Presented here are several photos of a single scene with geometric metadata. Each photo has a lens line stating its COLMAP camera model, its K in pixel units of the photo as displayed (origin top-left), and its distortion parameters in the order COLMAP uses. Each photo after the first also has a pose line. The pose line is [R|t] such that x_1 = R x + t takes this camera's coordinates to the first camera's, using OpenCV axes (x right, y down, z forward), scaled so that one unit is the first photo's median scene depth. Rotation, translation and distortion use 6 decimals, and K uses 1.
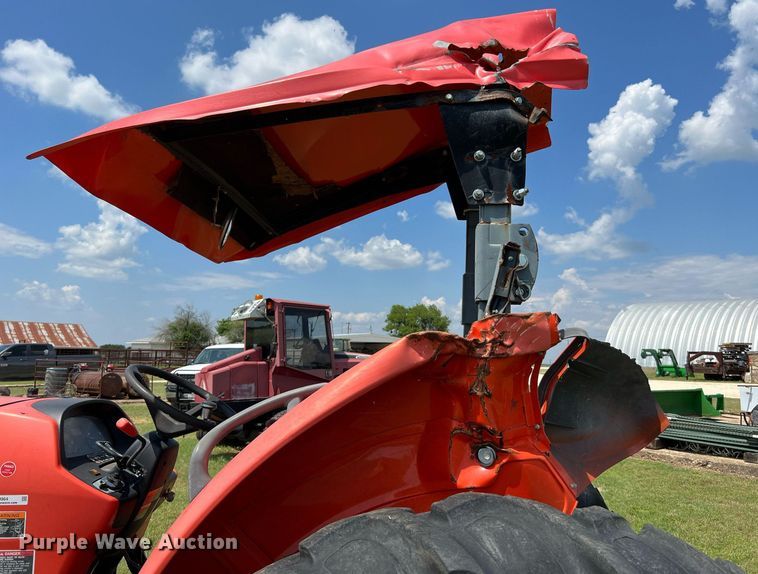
lens RADIAL K [[591.7, 0, 385.7], [0, 591.7, 289.0], [0, 0, 1]] dist [0.095758, -0.130326]
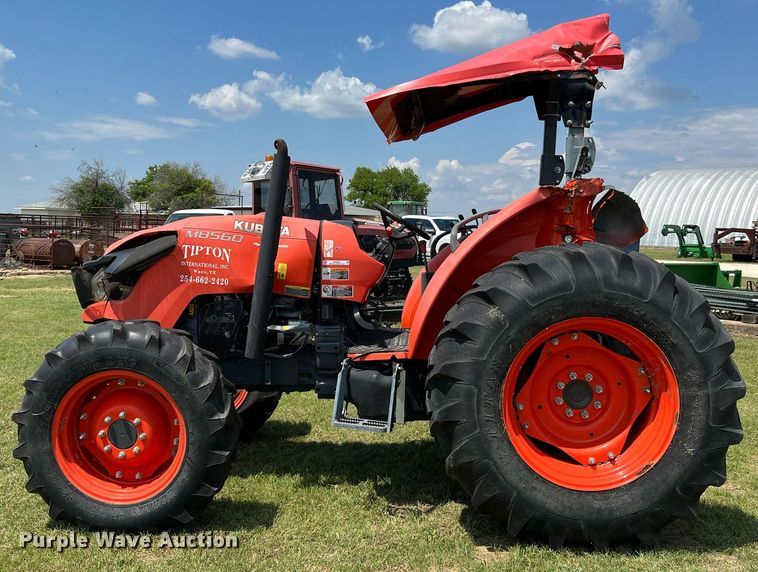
lens RADIAL K [[794.3, 0, 378.9], [0, 794.3, 277.1], [0, 0, 1]] dist [0.171772, -0.433089]
pose [[0.998190, 0.011064, 0.059109, -0.036351], [-0.020589, 0.986402, 0.163058, -0.003475], [-0.056501, -0.163980, 0.984844, -0.099831]]
